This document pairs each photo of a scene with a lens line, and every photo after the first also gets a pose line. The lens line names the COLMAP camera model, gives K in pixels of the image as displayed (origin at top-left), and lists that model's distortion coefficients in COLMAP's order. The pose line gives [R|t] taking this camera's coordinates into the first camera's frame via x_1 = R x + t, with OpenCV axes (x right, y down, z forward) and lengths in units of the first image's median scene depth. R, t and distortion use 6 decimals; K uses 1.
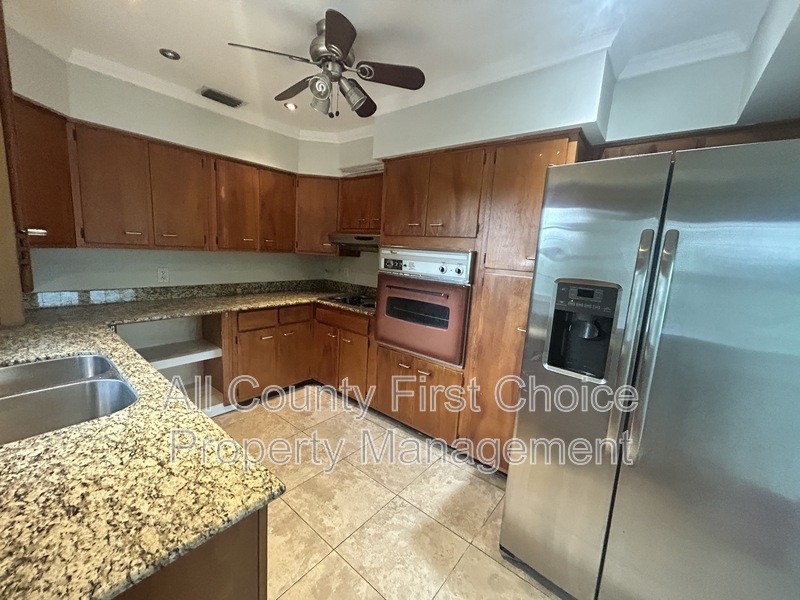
lens RADIAL K [[320.5, 0, 398.8], [0, 320.5, 297.7], [0, 0, 1]] dist [0.000933, -0.000915]
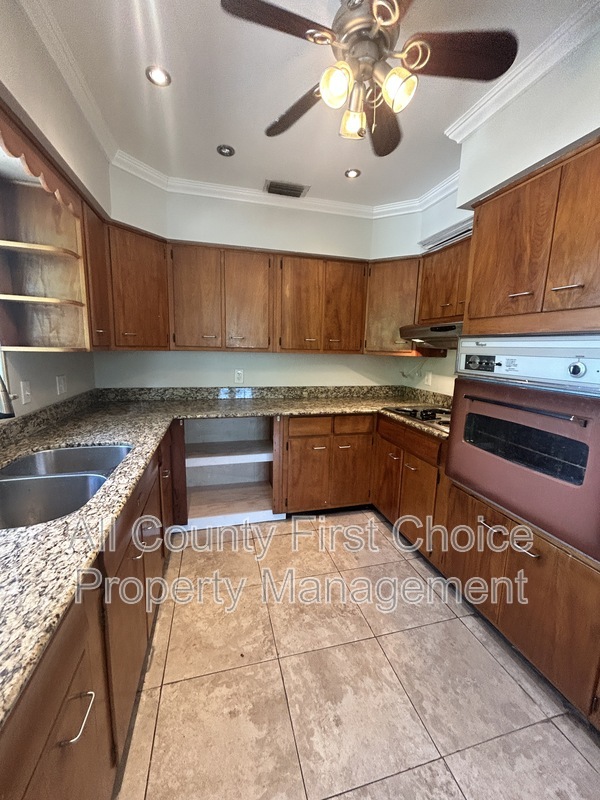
lens RADIAL K [[320.5, 0, 303.8], [0, 320.5, 398.5], [0, 0, 1]] dist [0.000933, -0.000915]
pose [[0.813079, 0.053764, -0.579665, 0.067706], [-0.066250, 0.997803, -0.000381, -0.010017], [0.578371, 0.038713, 0.814855, 0.265851]]
